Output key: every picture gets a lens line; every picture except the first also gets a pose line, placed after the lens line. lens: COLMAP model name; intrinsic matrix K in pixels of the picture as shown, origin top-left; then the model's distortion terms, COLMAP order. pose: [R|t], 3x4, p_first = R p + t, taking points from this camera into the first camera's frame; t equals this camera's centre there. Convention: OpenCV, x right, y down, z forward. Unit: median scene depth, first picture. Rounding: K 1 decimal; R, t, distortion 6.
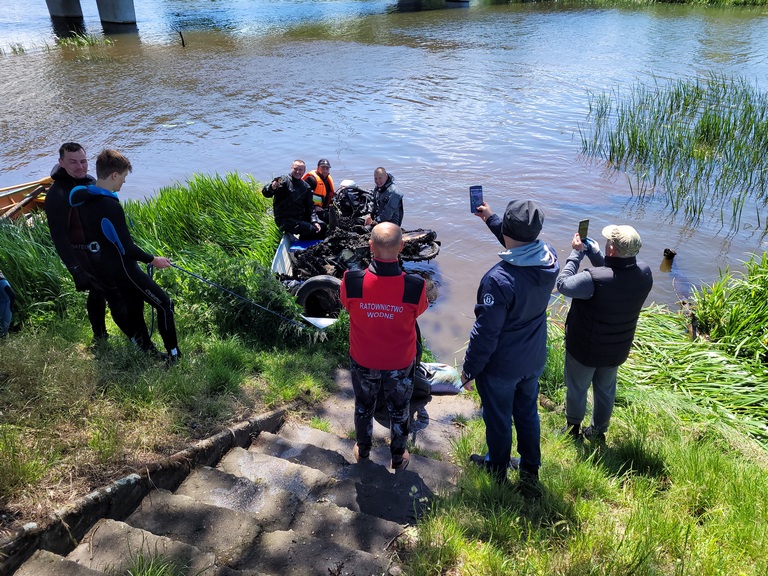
lens RADIAL K [[579.7, 0, 385.8], [0, 579.7, 285.0], [0, 0, 1]] dist [0.002426, -0.012198]
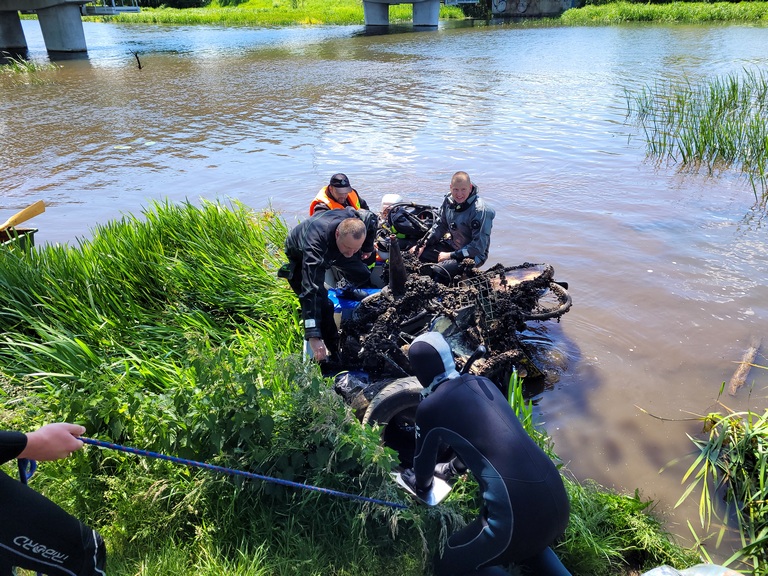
lens RADIAL K [[579.7, 0, 379.0], [0, 579.7, 284.6], [0, 0, 1]] dist [0.002426, -0.012198]
pose [[0.997777, -0.049435, 0.044699, -0.106442], [0.051596, 0.997488, -0.048537, -0.048649], [-0.042187, 0.050735, 0.997821, 0.329389]]
